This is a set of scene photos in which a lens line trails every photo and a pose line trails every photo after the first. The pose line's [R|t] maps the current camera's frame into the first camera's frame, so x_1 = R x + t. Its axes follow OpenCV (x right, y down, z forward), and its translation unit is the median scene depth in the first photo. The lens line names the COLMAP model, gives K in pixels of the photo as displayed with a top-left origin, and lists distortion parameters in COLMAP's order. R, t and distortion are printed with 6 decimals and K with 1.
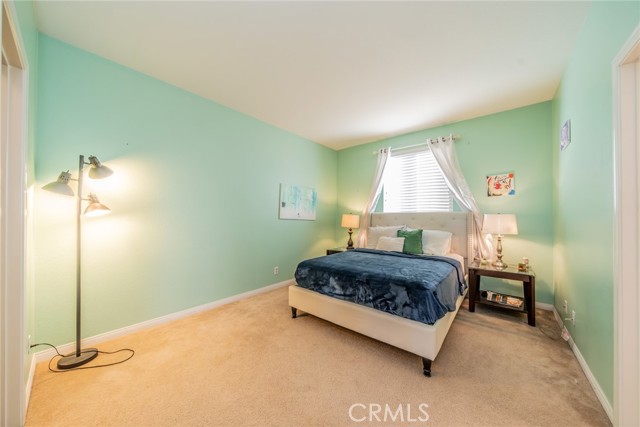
lens RADIAL K [[219.7, 0, 319.1], [0, 219.7, 216.0], [0, 0, 1]] dist [-0.001879, -0.000087]
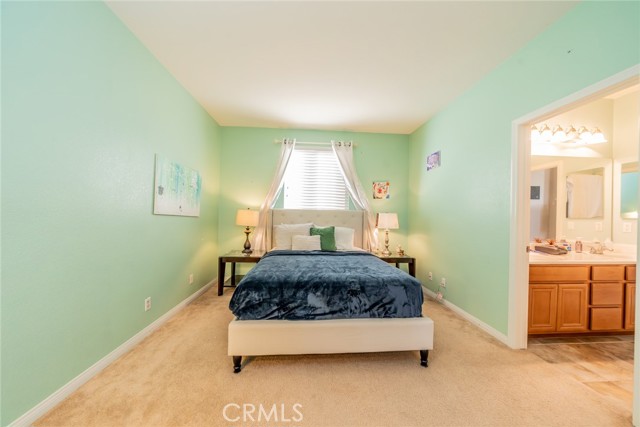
lens RADIAL K [[219.7, 0, 319.1], [0, 219.7, 216.0], [0, 0, 1]] dist [-0.001879, -0.000087]
pose [[0.717212, 0.008631, 0.696802, -0.314345], [-0.019279, 0.999786, 0.007460, 0.005688], [-0.696589, -0.018784, 0.717225, 0.317041]]
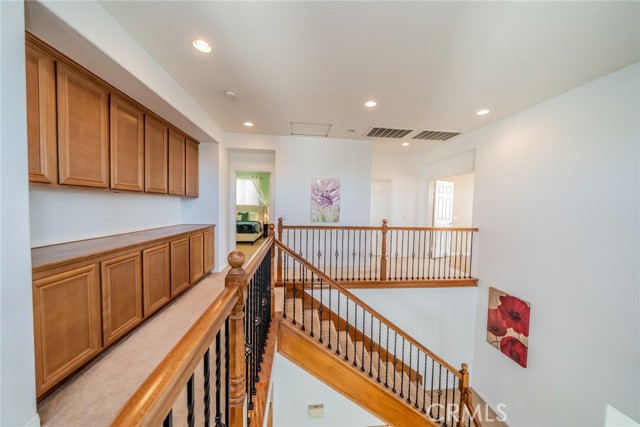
lens RADIAL K [[219.7, 0, 319.1], [0, 219.7, 216.0], [0, 0, 1]] dist [-0.001879, -0.000087]
pose [[0.692801, -0.012111, 0.721027, -0.841037], [-0.023343, 0.998958, 0.039208, -0.009997], [-0.720750, -0.043995, 0.691797, -1.426170]]
